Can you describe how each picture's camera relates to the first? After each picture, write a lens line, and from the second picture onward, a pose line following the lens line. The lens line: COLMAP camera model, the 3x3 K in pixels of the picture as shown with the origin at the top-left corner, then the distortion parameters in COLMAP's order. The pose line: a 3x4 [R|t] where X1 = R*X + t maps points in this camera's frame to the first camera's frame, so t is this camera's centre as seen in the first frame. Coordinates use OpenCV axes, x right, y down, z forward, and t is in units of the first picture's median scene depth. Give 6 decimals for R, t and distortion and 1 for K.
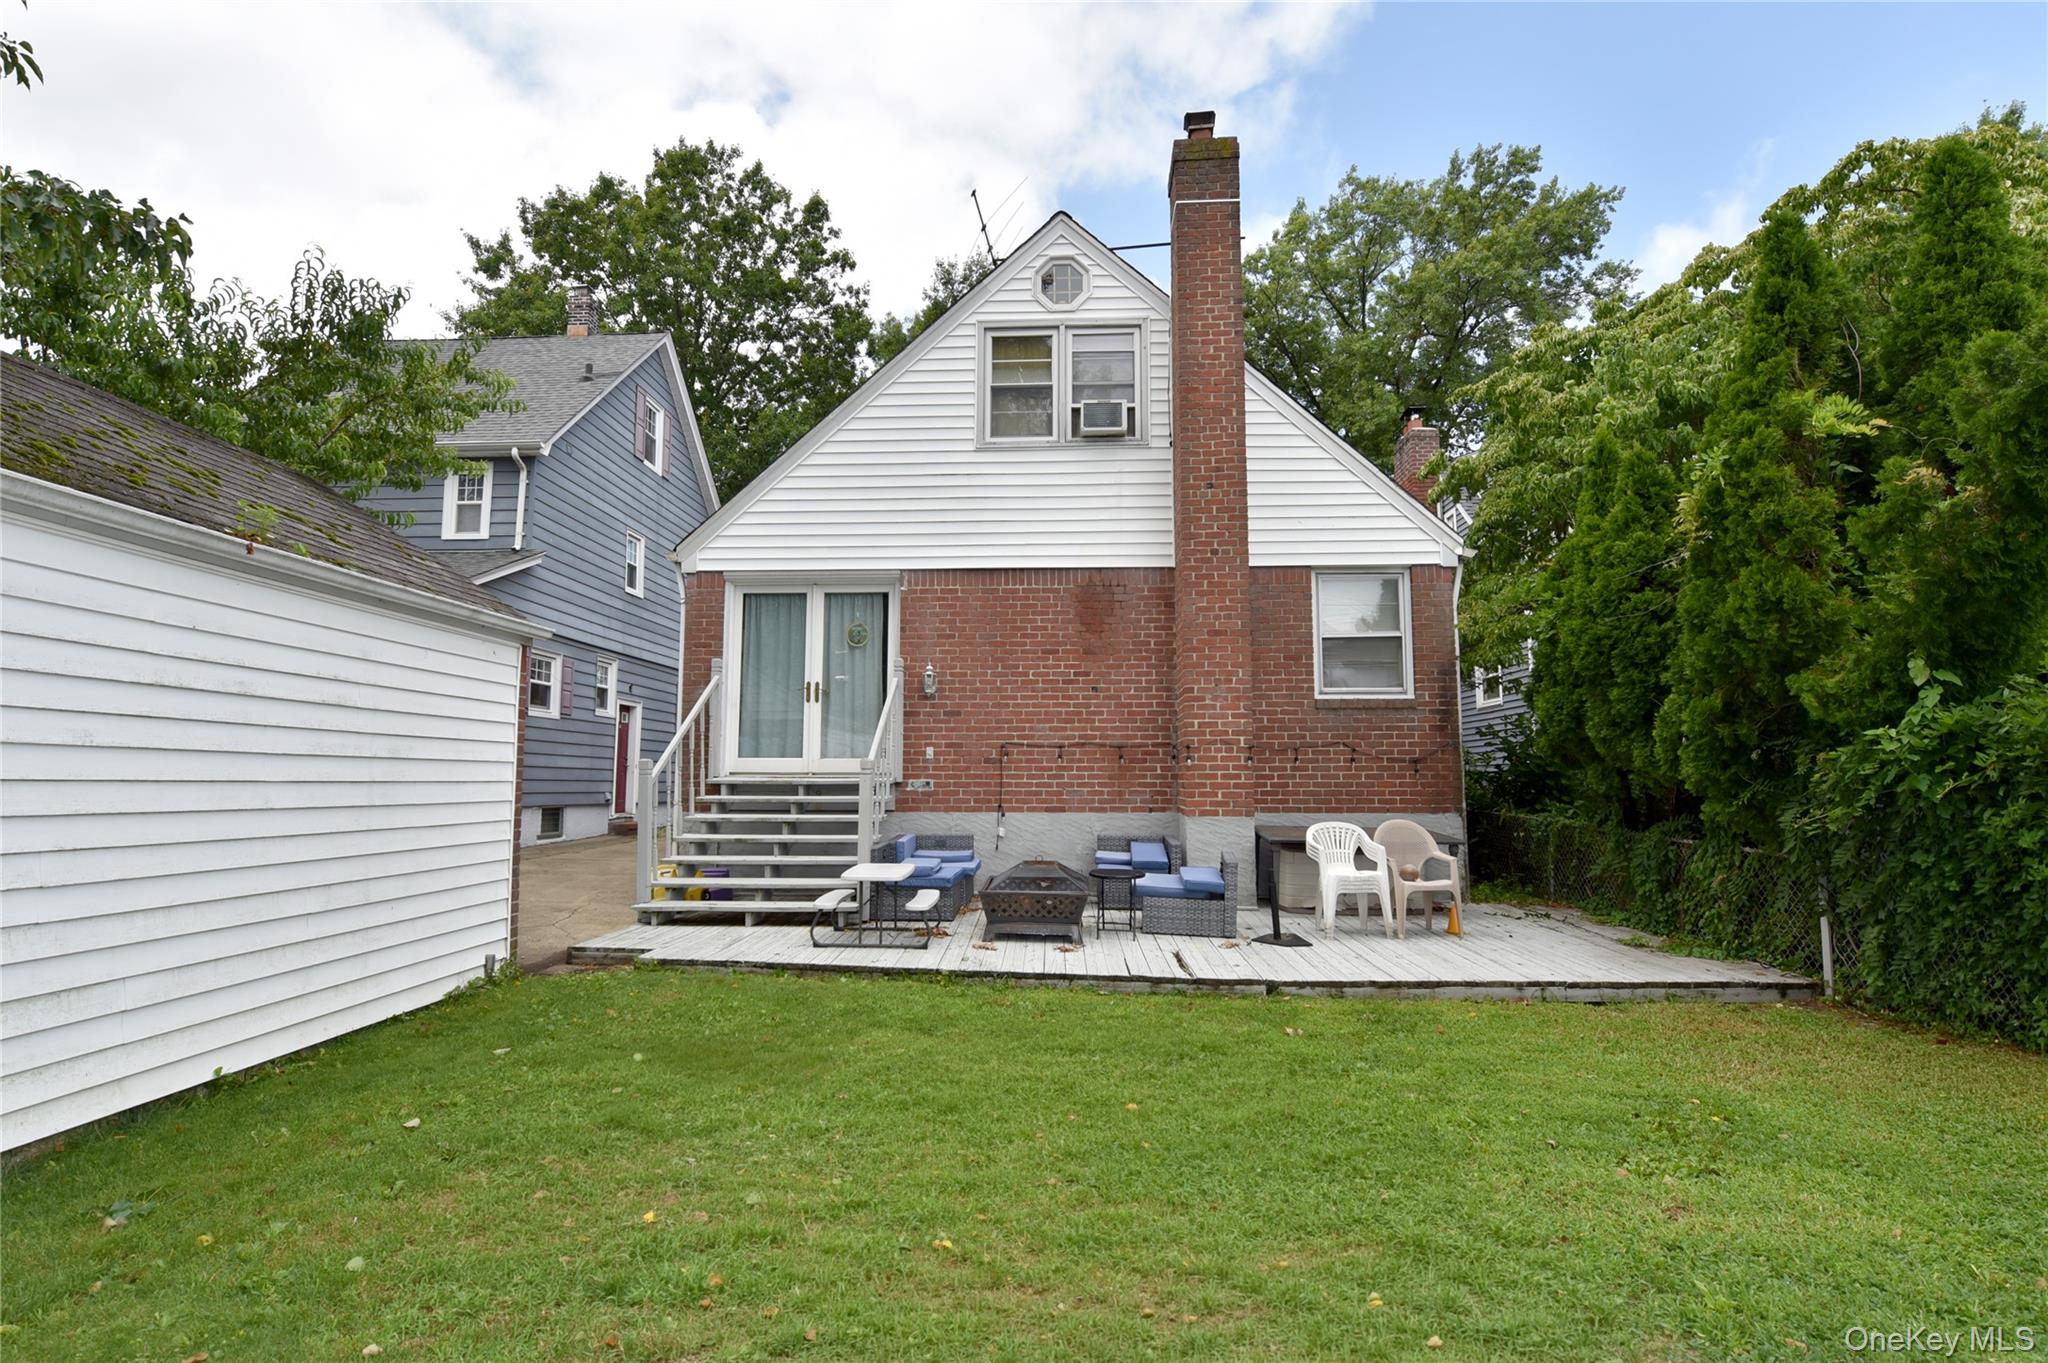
lens RADIAL K [[1063.4, 0, 1021.7], [0, 1063.4, 671.9], [0, 0, 1]] dist [-0.007217, -0.011449]
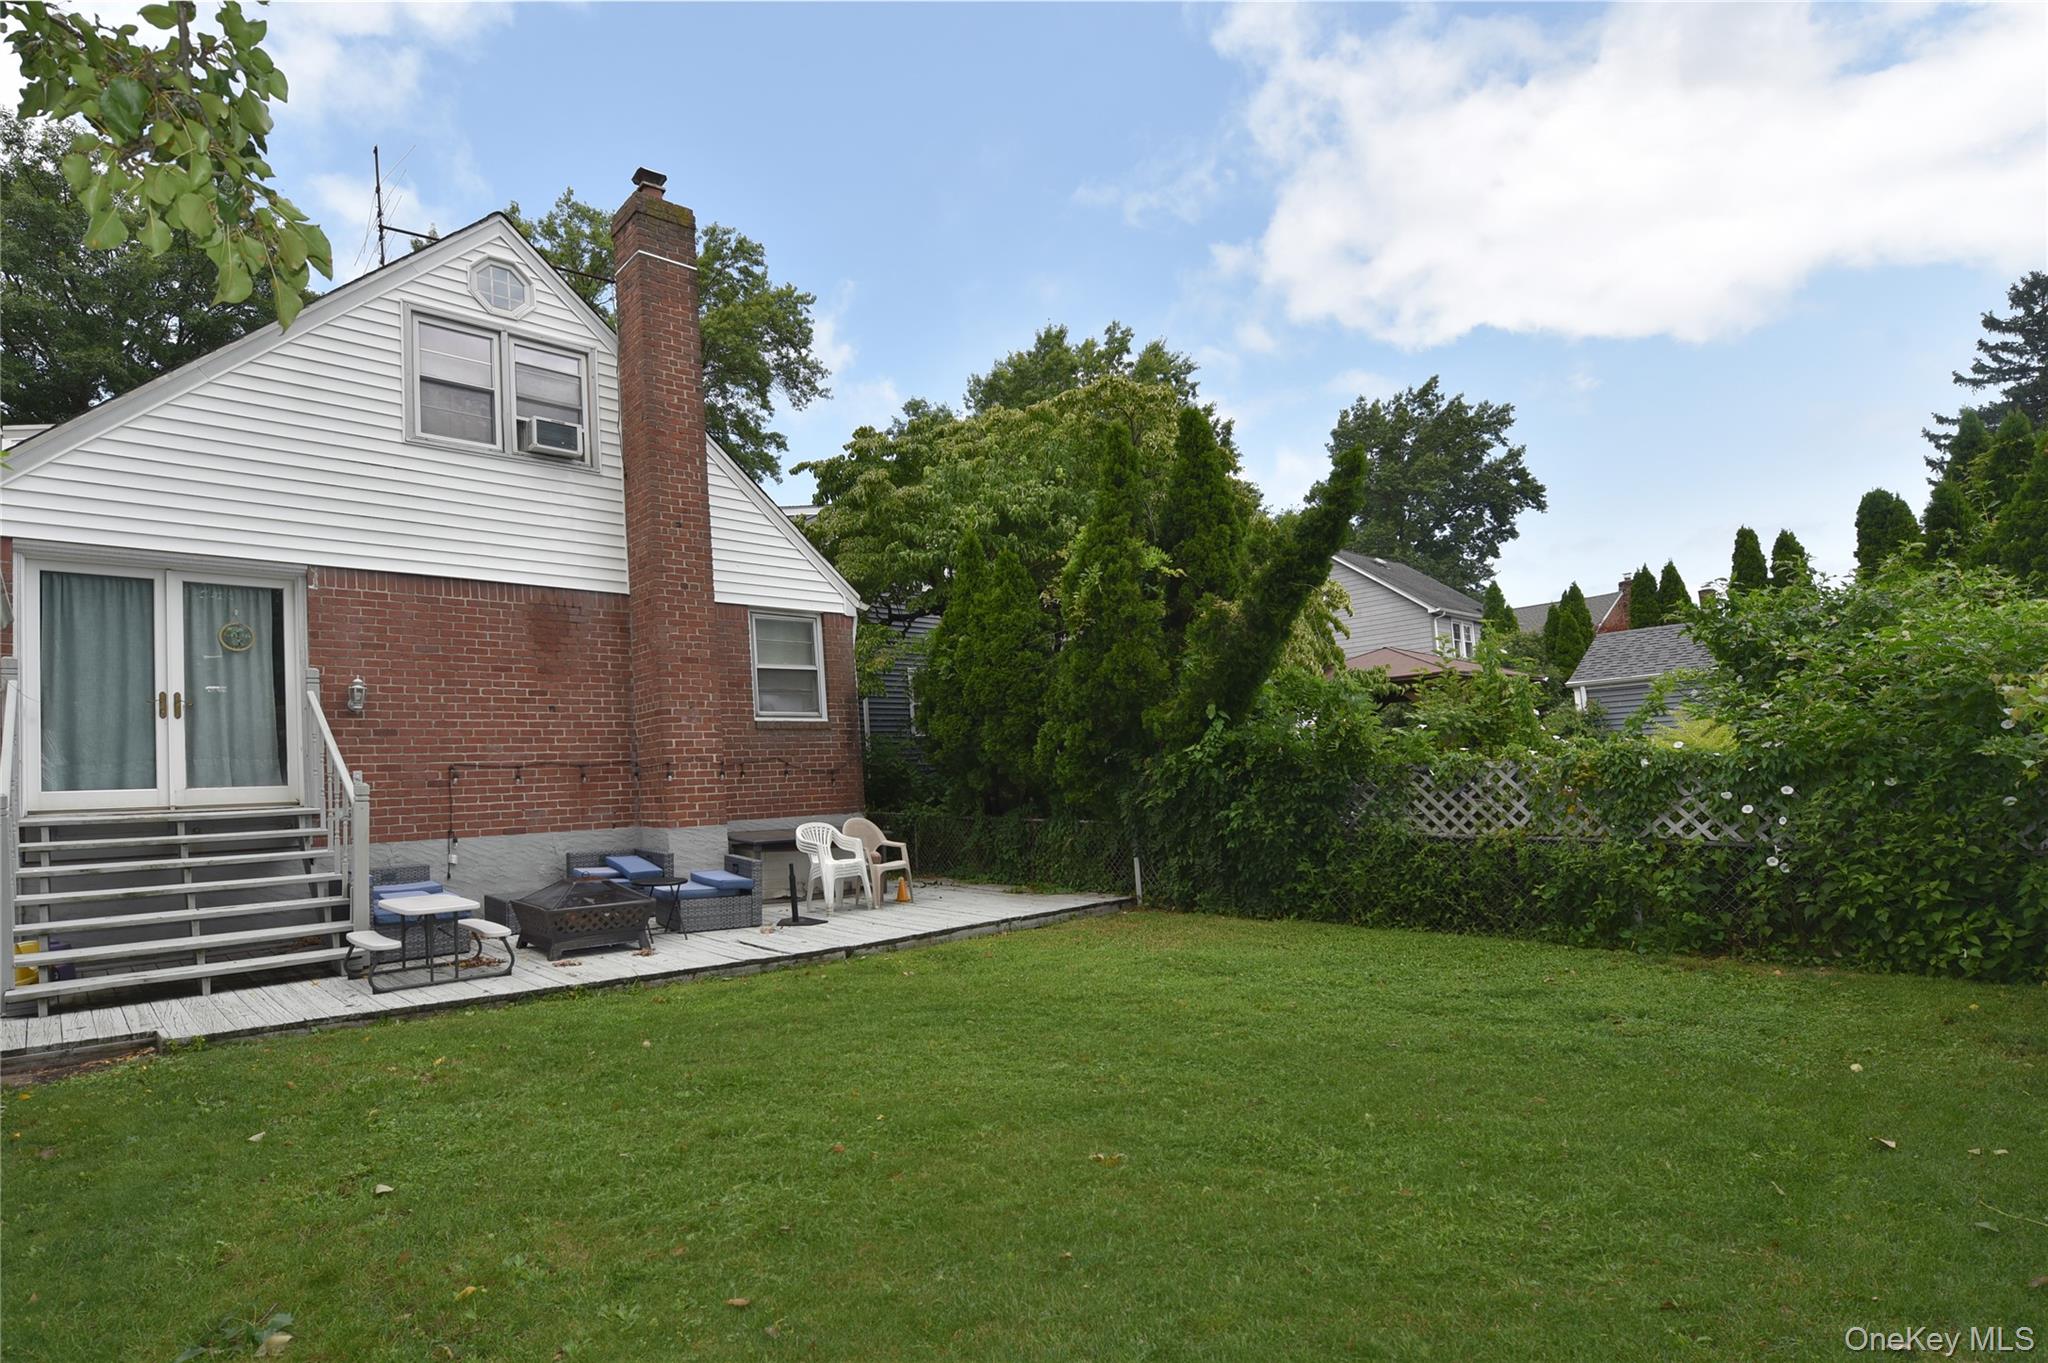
lens RADIAL K [[1063.4, 0, 1021.7], [0, 1063.4, 671.9], [0, 0, 1]] dist [-0.007217, -0.011449]
pose [[0.680899, 0.043273, 0.731098, -0.371812], [-0.030161, 0.999063, -0.031044, -0.000709], [-0.731756, -0.000913, 0.681566, -0.004079]]
